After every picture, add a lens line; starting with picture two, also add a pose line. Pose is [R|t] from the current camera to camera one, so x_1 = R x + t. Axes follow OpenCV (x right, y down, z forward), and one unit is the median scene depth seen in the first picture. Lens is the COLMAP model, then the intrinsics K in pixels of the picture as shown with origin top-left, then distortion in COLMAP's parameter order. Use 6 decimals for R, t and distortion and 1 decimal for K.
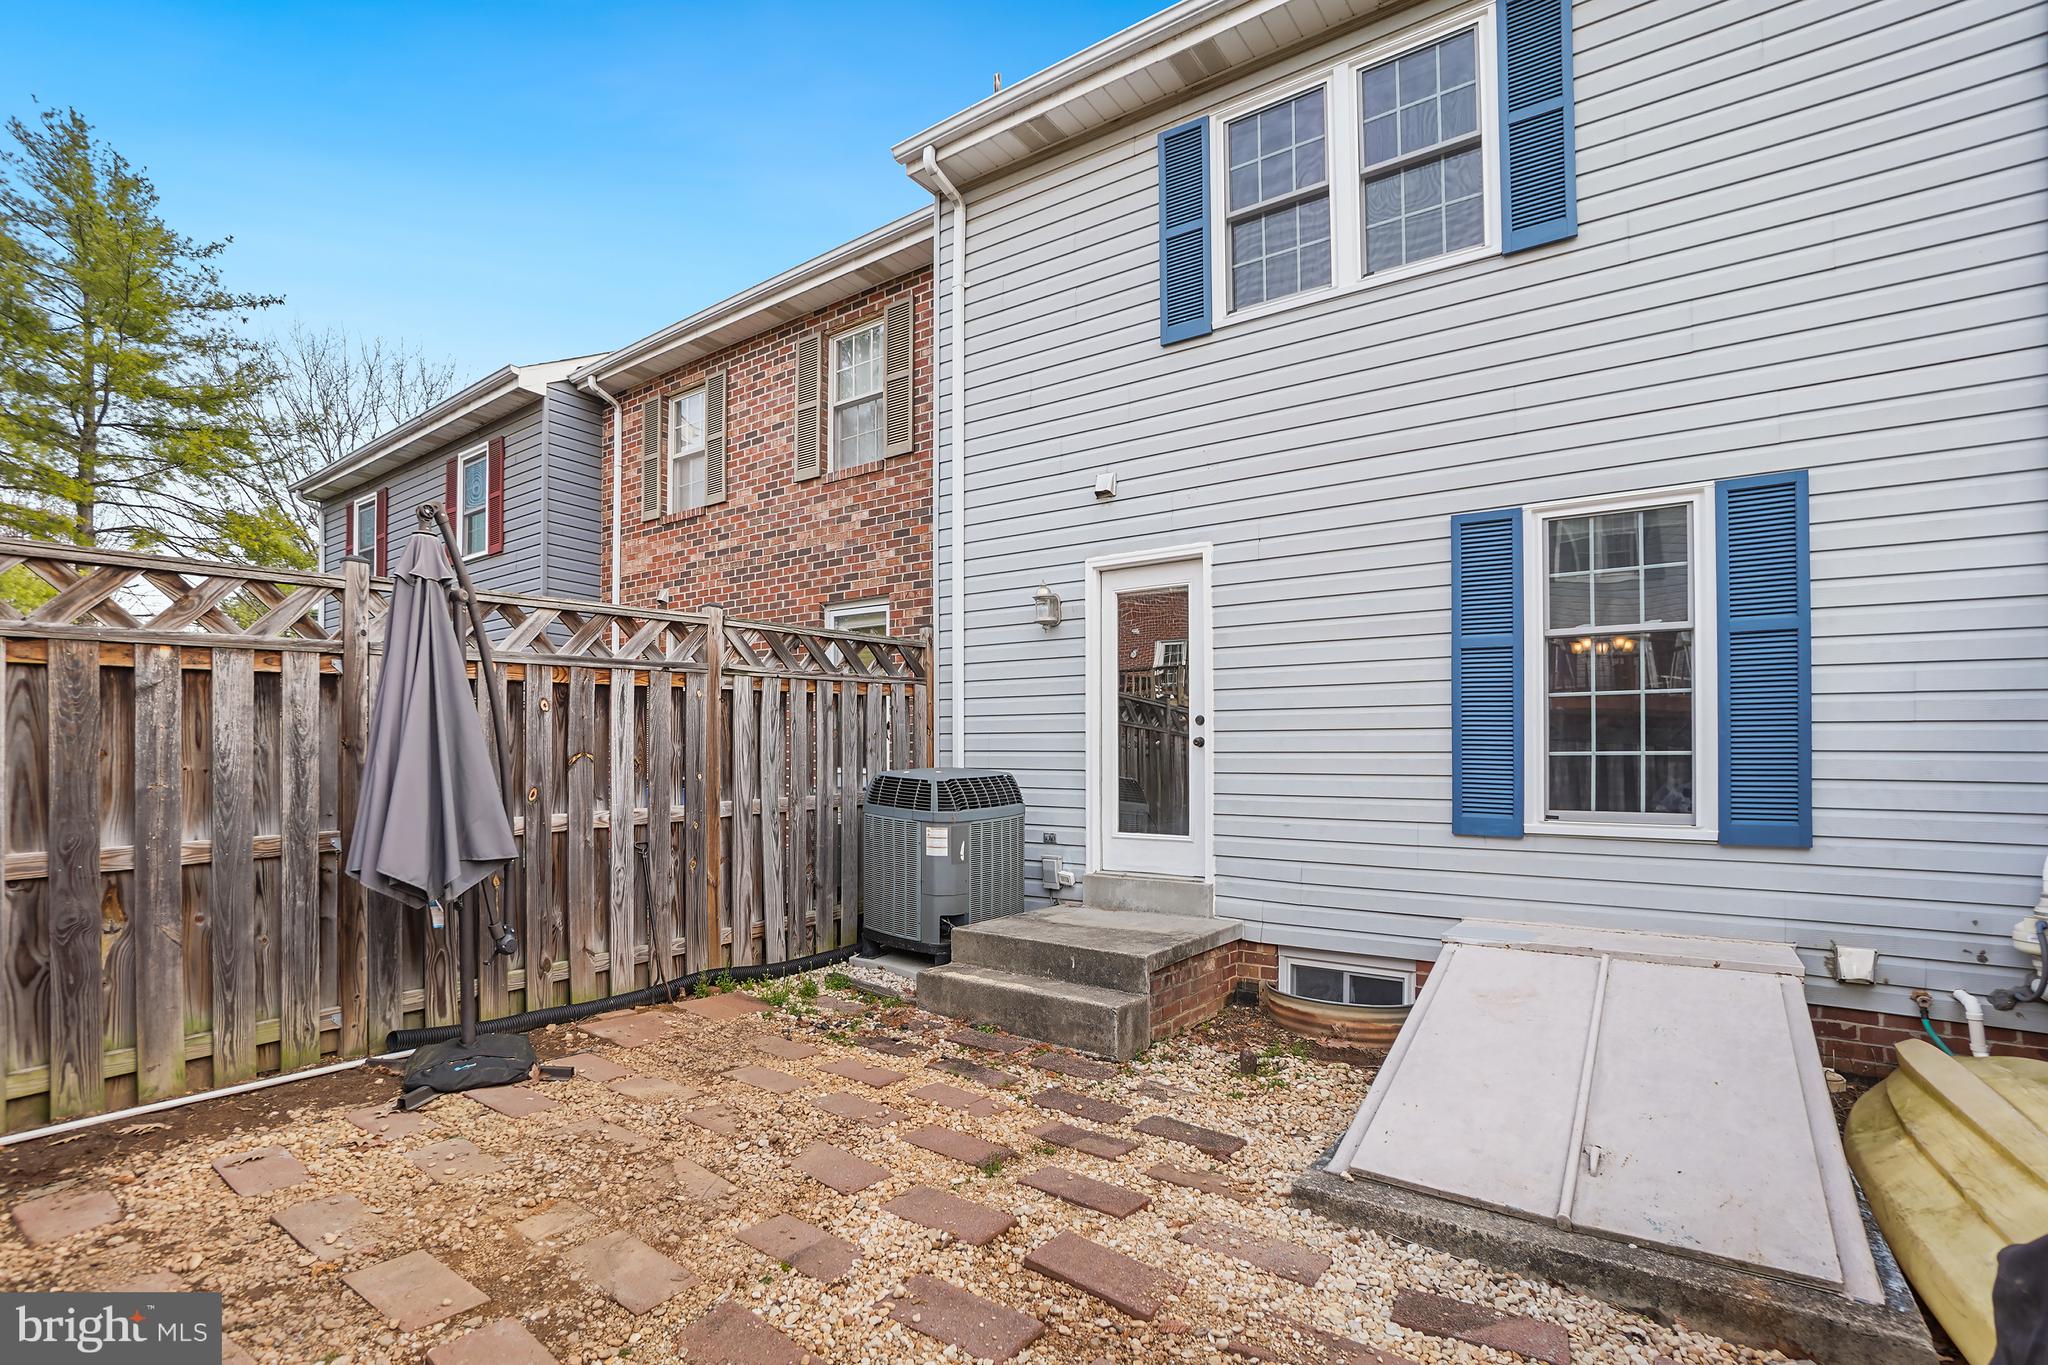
lens RADIAL K [[885.7, 0, 1023.1], [0, 885.7, 629.6], [0, 0, 1]] dist [-0.039638, 0.014551]
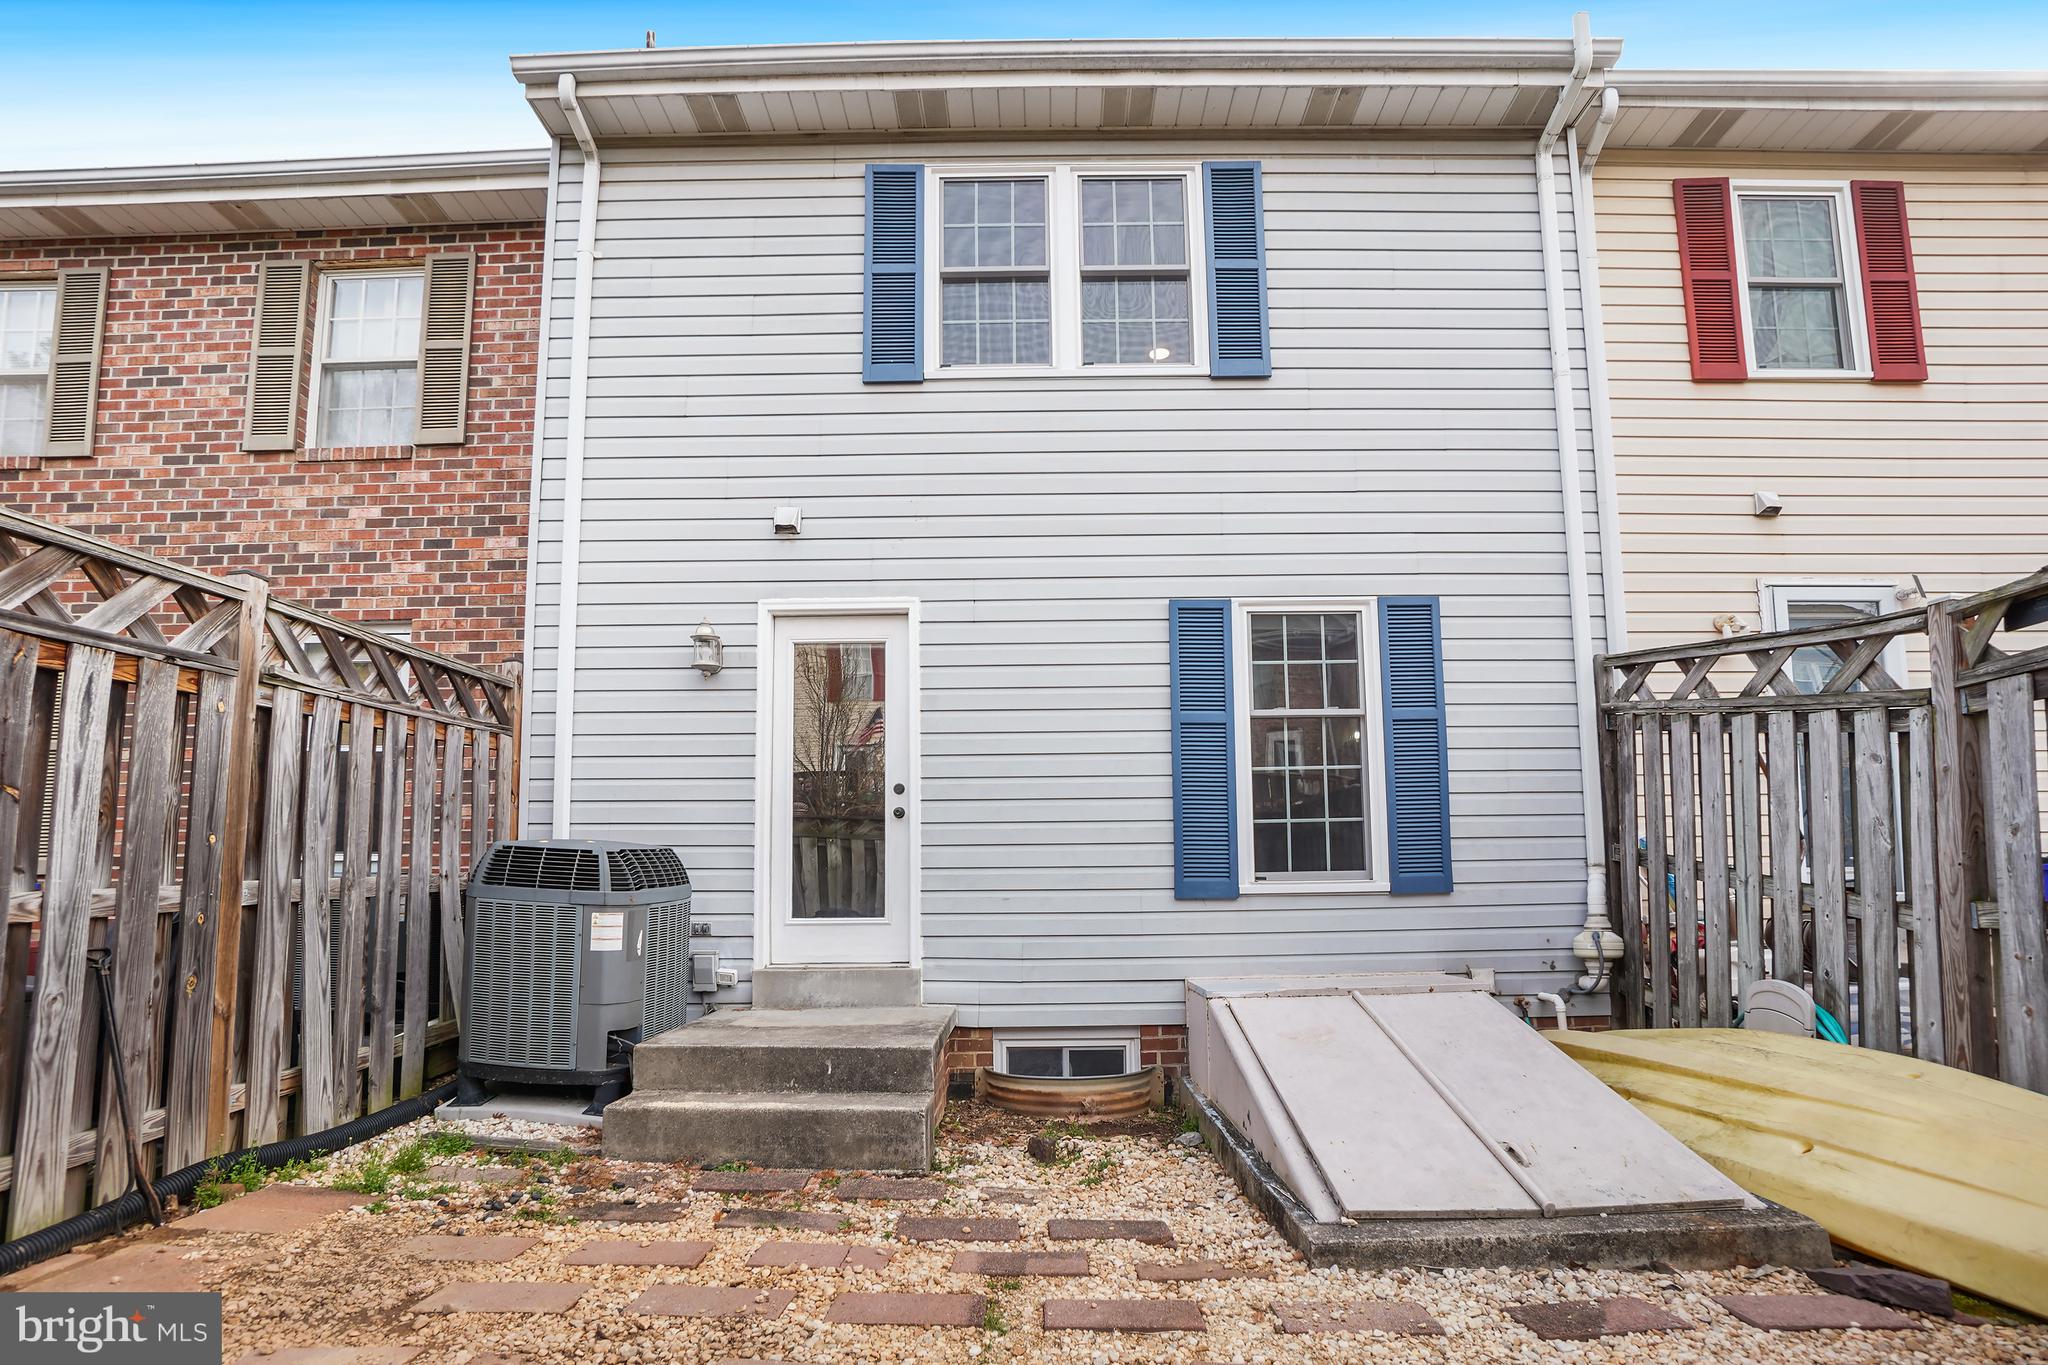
lens RADIAL K [[913.2, 0, 1026.5], [0, 913.2, 682.8], [0, 0, 1]] dist [-0.053867, 0.019928]
pose [[0.835108, 0.100108, 0.540900, -0.235073], [-0.070280, 0.994660, -0.075582, 0.063931], [-0.545578, 0.025105, 0.837684, 0.164542]]
